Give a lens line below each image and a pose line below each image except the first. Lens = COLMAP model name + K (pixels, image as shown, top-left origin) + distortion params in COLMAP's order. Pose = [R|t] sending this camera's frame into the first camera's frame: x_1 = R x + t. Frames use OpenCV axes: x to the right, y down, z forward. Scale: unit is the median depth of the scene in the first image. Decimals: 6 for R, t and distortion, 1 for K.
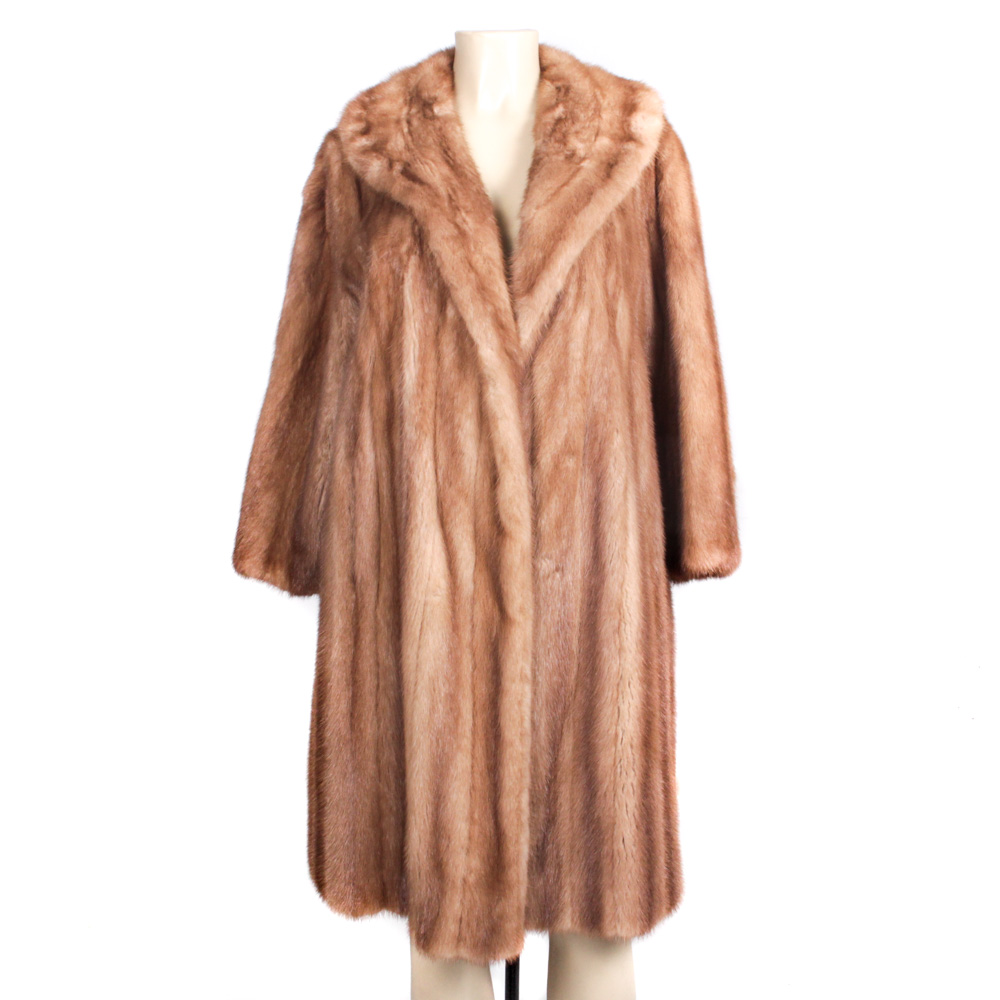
lens RADIAL K [[2071.0, 0, 500.0], [0, 2071.0, 500.0], [0, 0, 1]] dist [-0.023454, -0.308535]
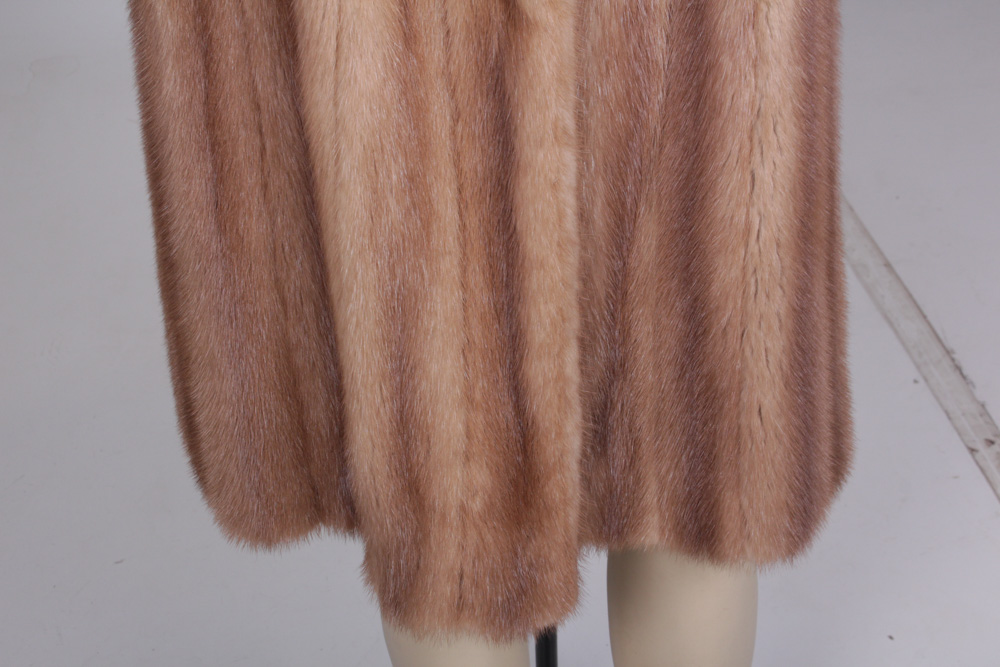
lens RADIAL K [[1737.5, 0, 500.0], [0, 1737.5, 333.5], [0, 0, 1]] dist [-0.028592, -0.021333]
pose [[0.997988, -0.062699, 0.009409, -0.009134], [0.053203, 0.908898, 0.413611, -0.039303], [-0.034485, -0.412279, 0.910405, 0.609906]]
